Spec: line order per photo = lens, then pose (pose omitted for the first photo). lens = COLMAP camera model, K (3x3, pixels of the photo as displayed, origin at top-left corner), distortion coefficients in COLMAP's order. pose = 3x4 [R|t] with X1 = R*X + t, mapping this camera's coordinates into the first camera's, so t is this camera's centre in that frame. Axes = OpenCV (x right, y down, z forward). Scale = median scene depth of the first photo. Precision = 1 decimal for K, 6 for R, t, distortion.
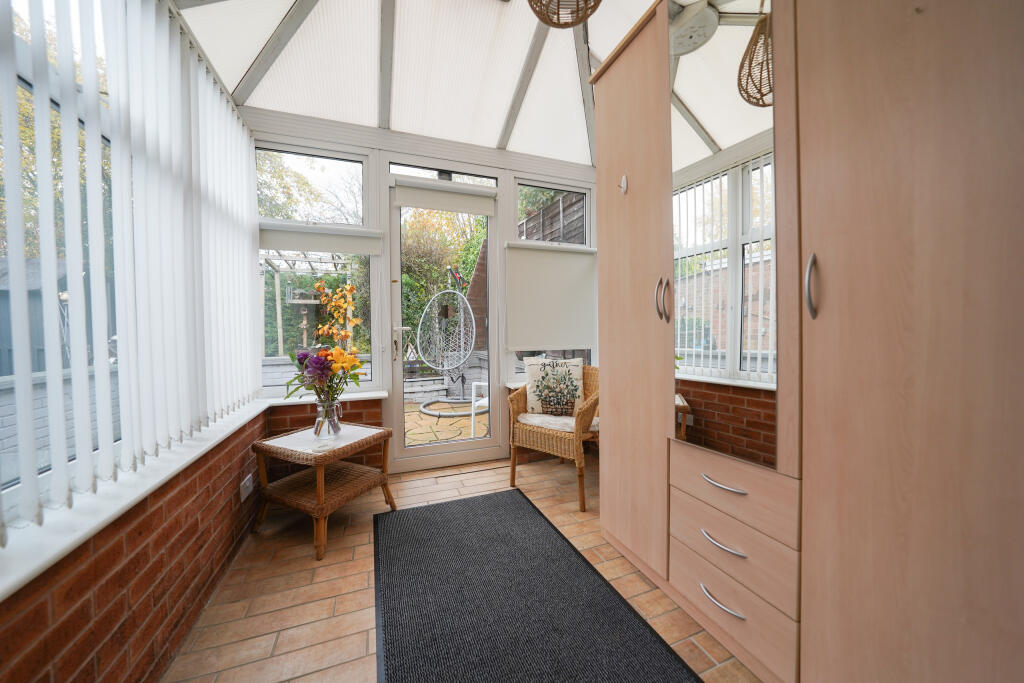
lens RADIAL K [[357.9, 0, 509.5], [0, 357.9, 339.0], [0, 0, 1]] dist [-0.027216, 0.006498]
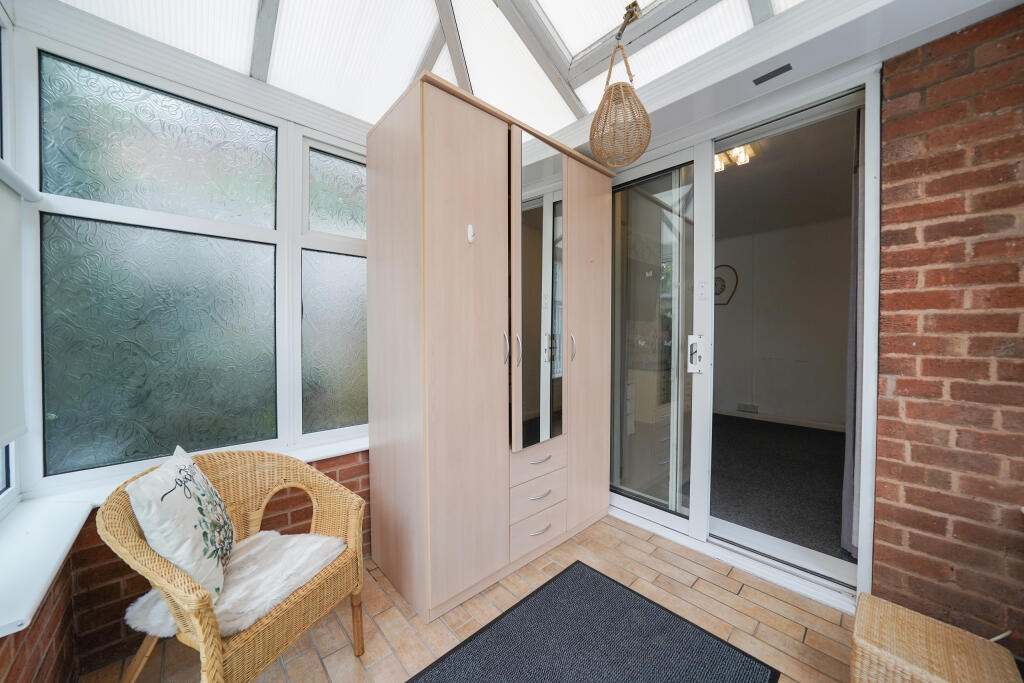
lens RADIAL K [[357.9, 0, 509.5], [0, 357.9, 339.0], [0, 0, 1]] dist [-0.027216, 0.006498]
pose [[-0.370782, -0.006205, 0.928699, -0.698542], [0.031409, 0.999322, 0.019217, -0.158205], [-0.928189, 0.036295, -0.370335, 1.311762]]
